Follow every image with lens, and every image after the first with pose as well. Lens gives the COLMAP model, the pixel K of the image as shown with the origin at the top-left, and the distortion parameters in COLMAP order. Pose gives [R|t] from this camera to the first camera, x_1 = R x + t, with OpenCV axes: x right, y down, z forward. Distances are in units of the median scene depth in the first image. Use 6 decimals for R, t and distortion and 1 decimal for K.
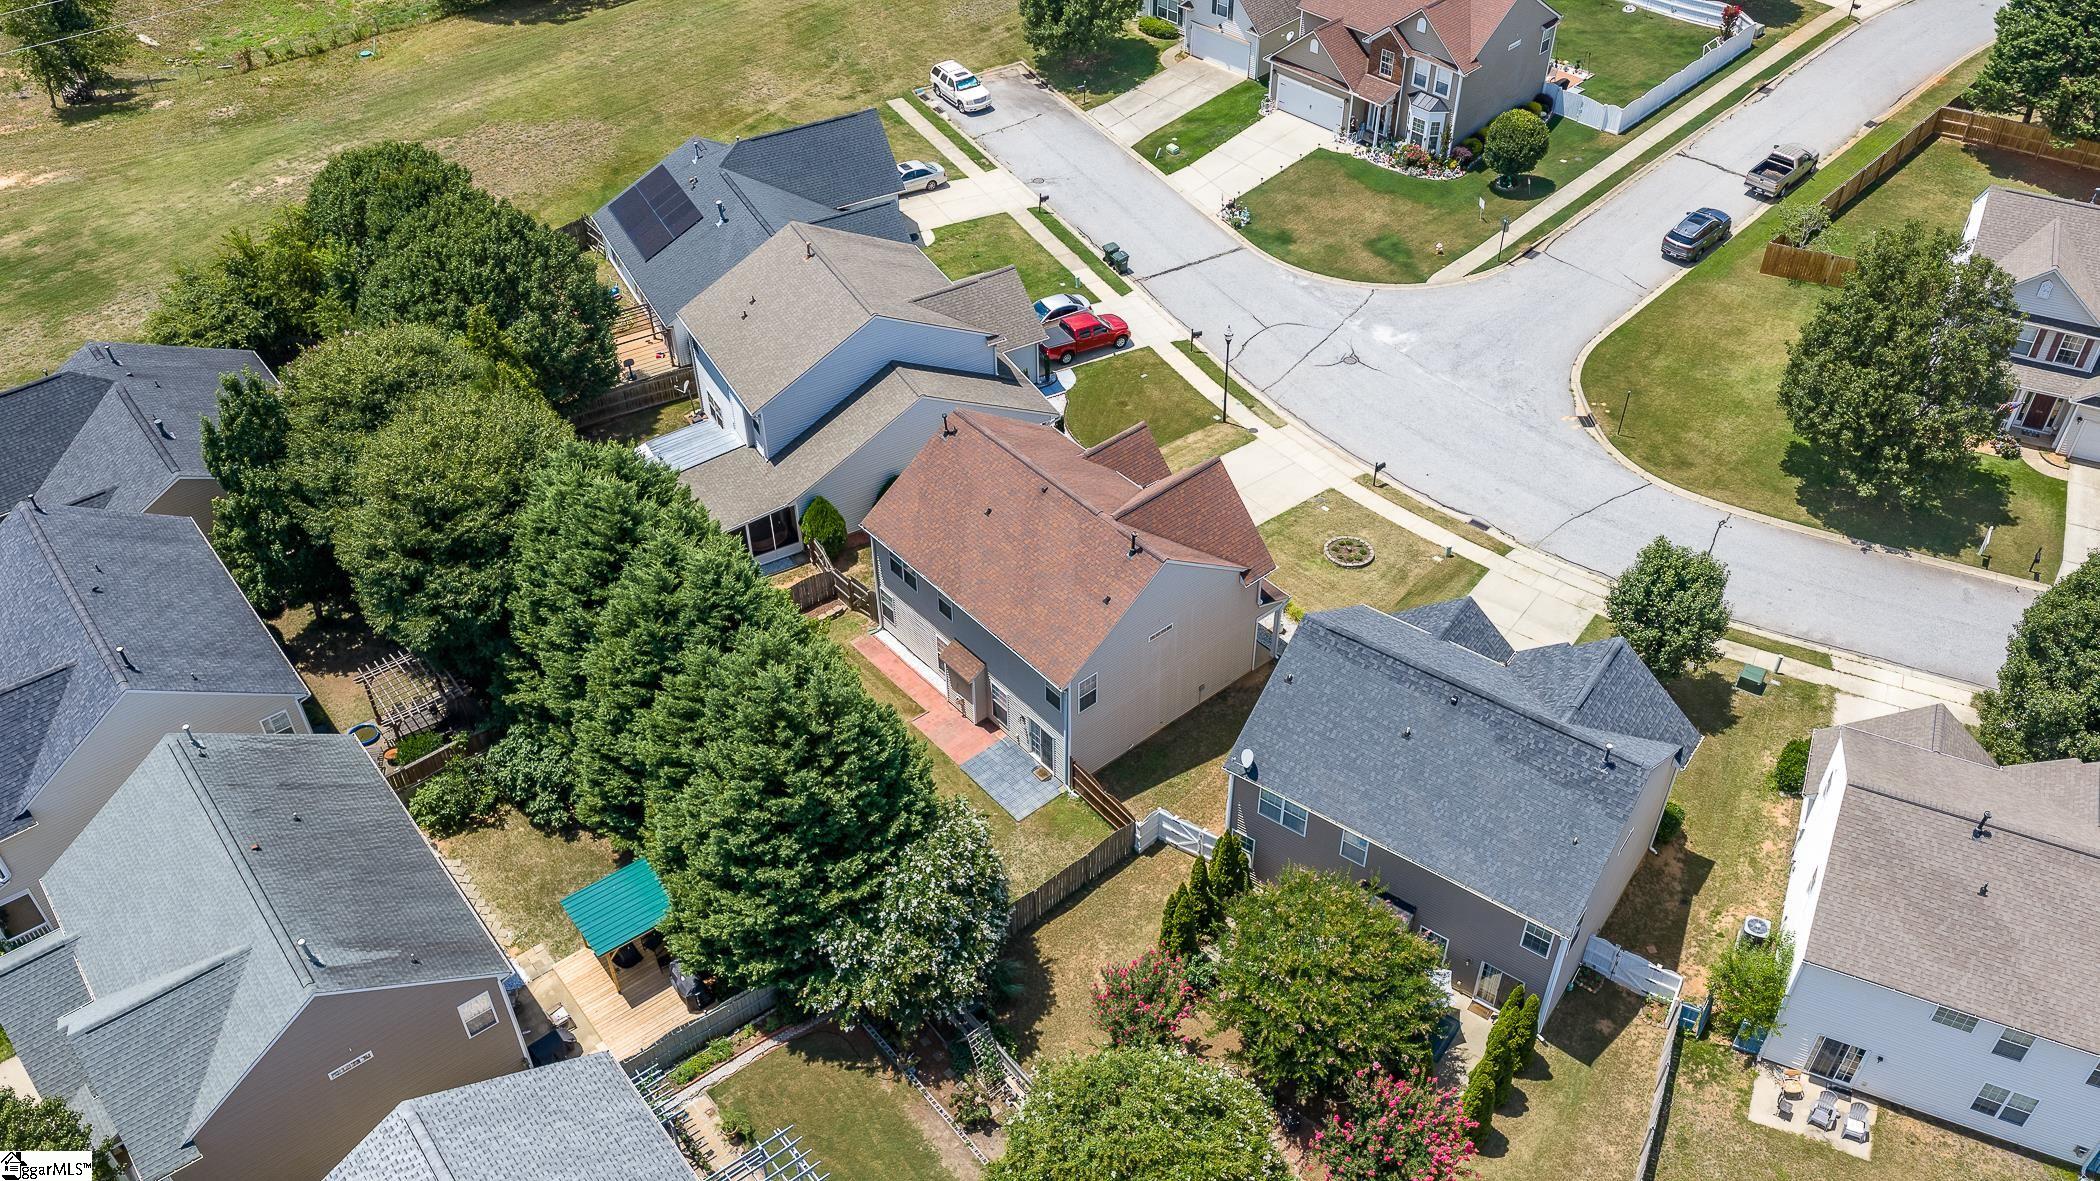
lens RADIAL K [[1747.7, 0, 1050.0], [0, 1747.7, 590.5], [0, 0, 1]] dist [0.006102, 0.003545]
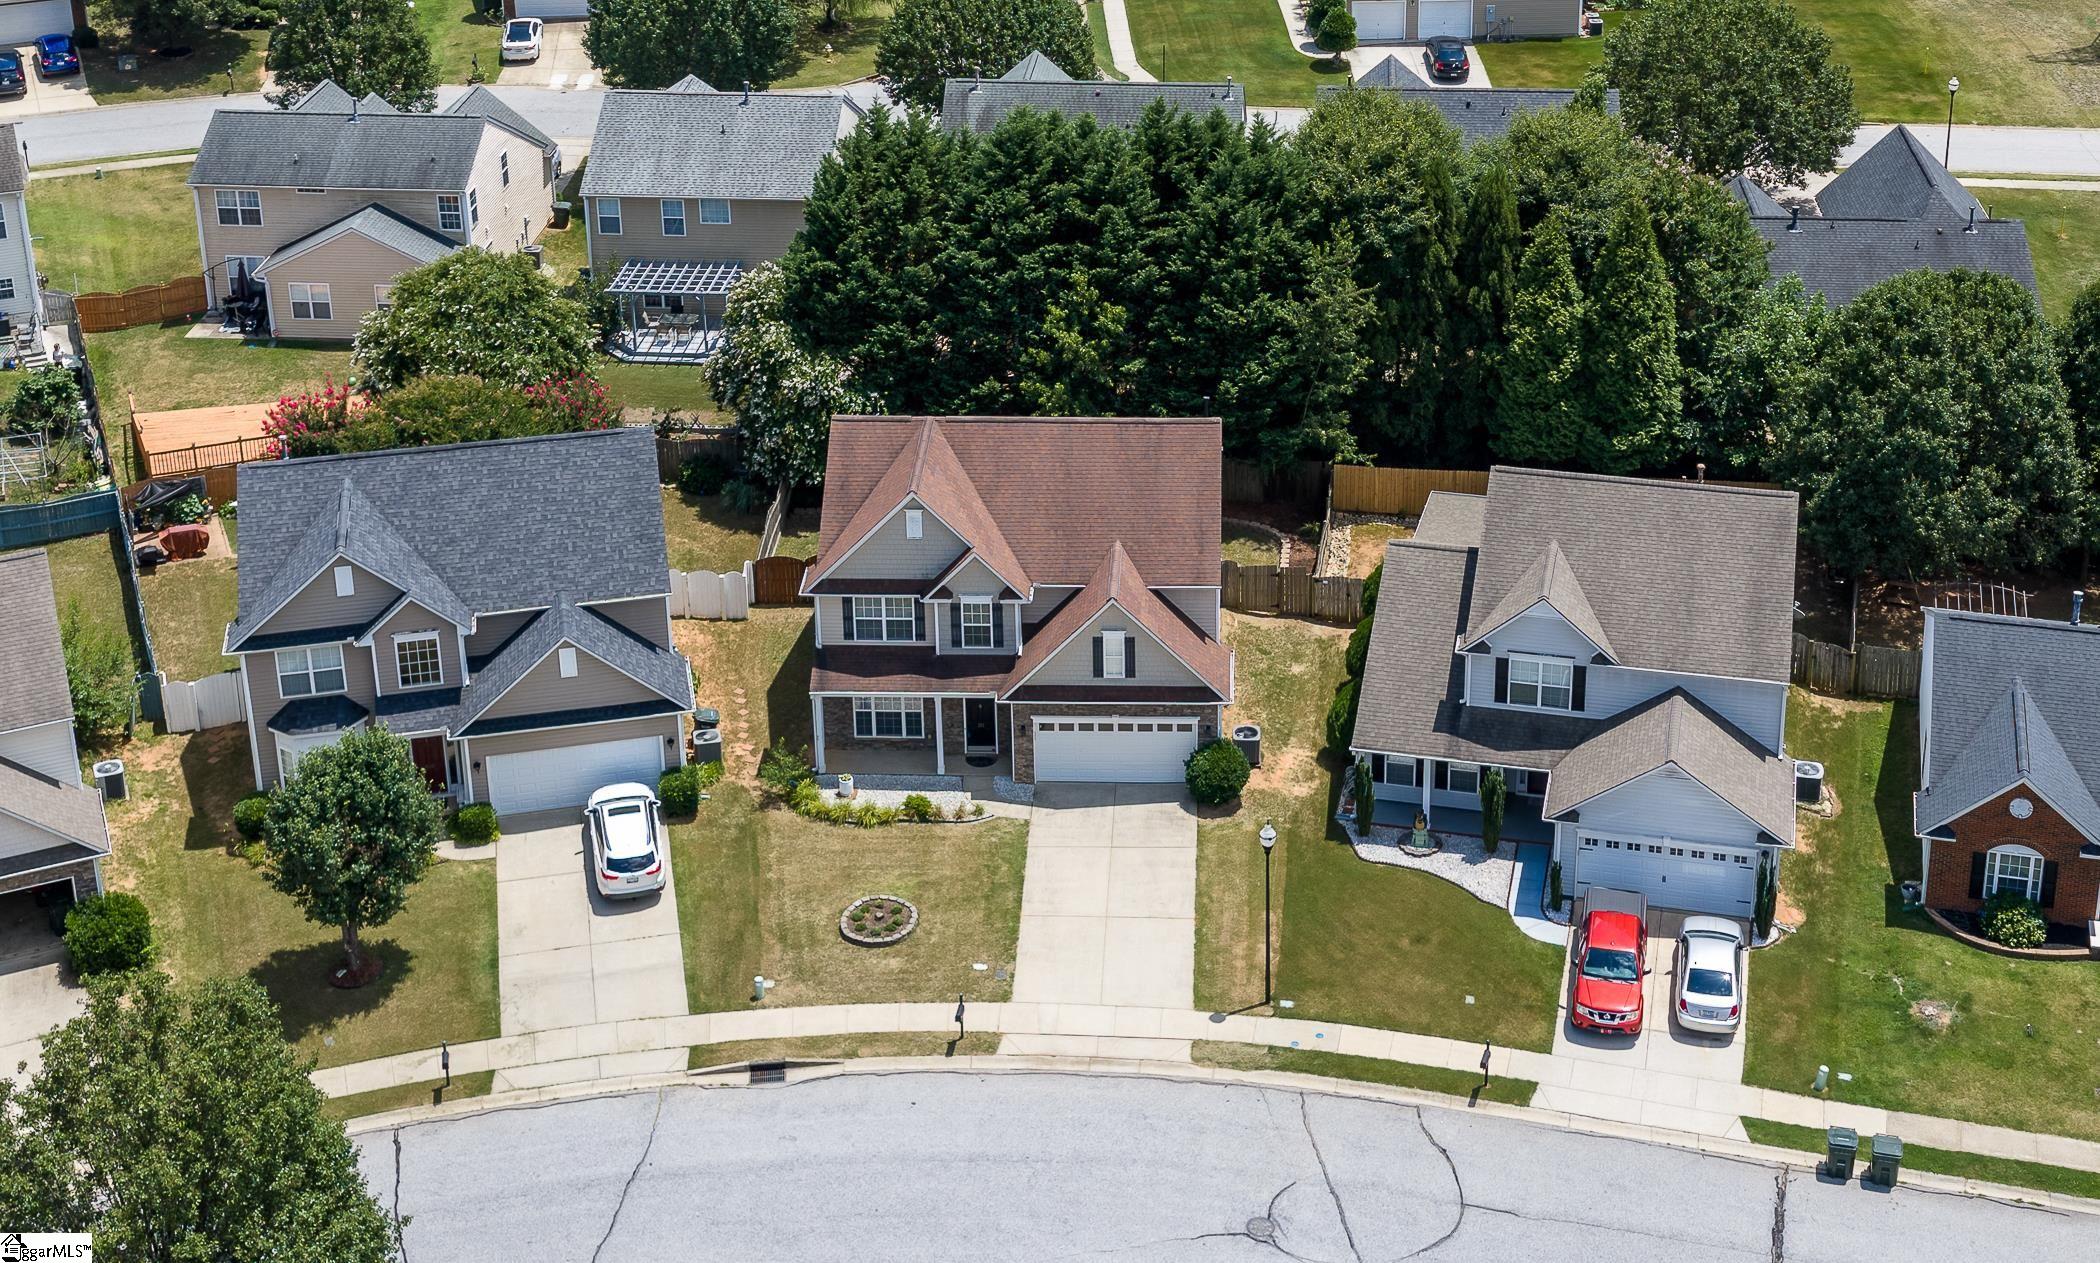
lens RADIAL K [[2817.4, 0, 1188.6], [0, 2817.4, 283.3], [0, 0, 1]] dist [-0.004483, 0.045483]
pose [[-0.656659, 0.288640, -0.696768, 0.677471], [-0.495217, 0.531779, 0.687002, -0.824682], [0.568823, 0.796178, -0.206258, 0.990829]]
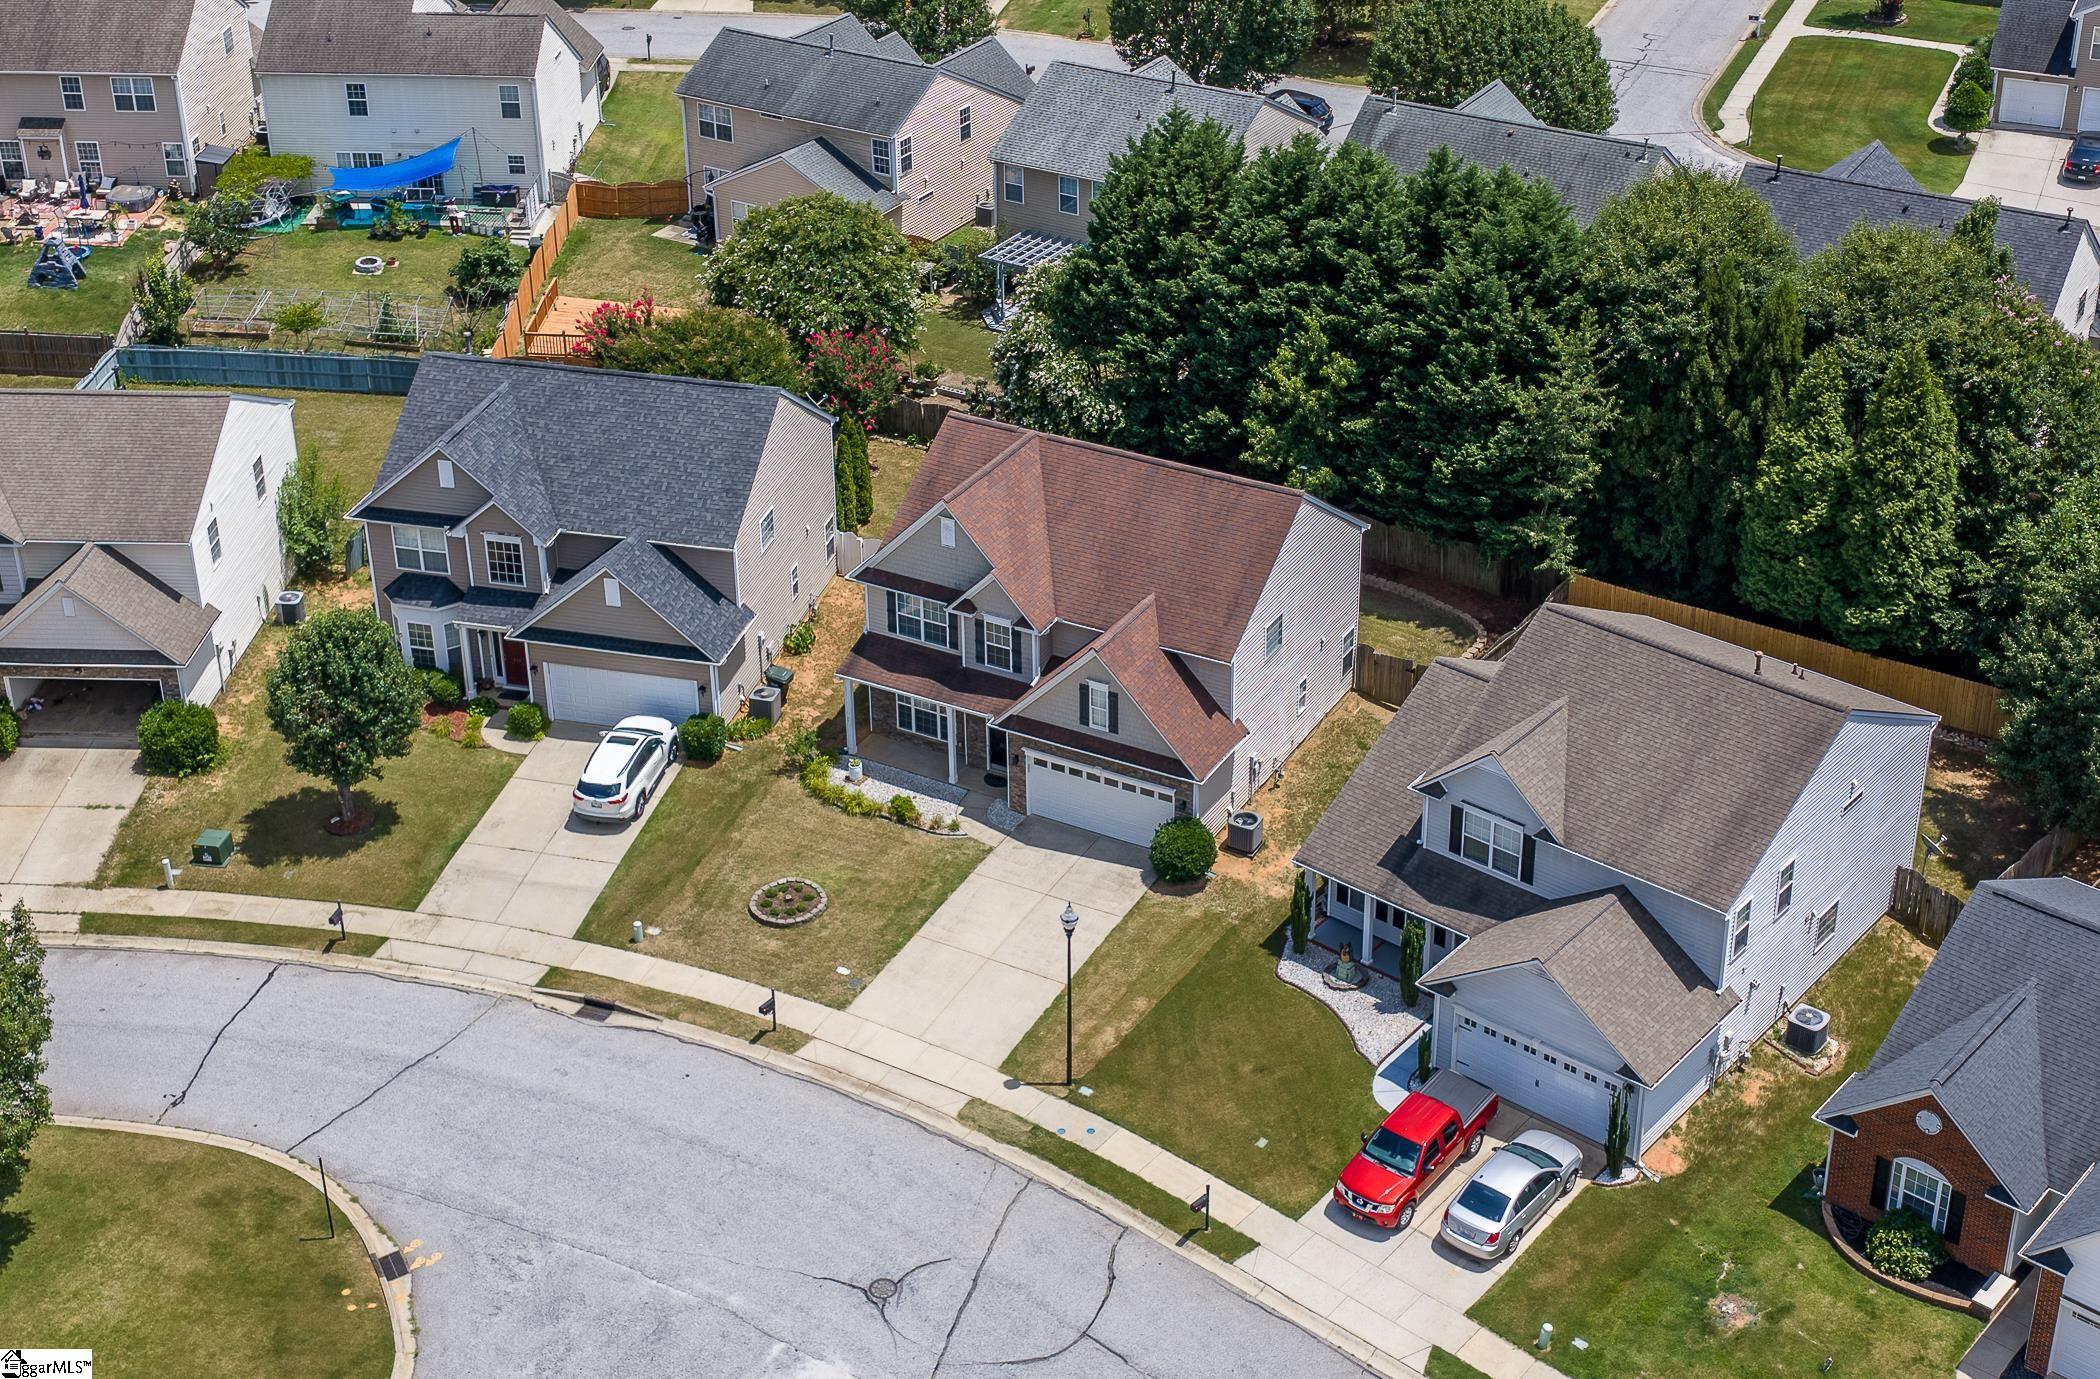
lens RADIAL K [[2800.5, 0, 1113.9], [0, 2800.5, 627.7], [0, 0, 1]] dist [-0.007782, 0.016442]
pose [[-0.929421, 0.190536, -0.316027, 0.334376], [-0.234634, 0.355864, 0.904603, -0.935206], [0.284822, 0.914908, -0.286042, 1.125157]]
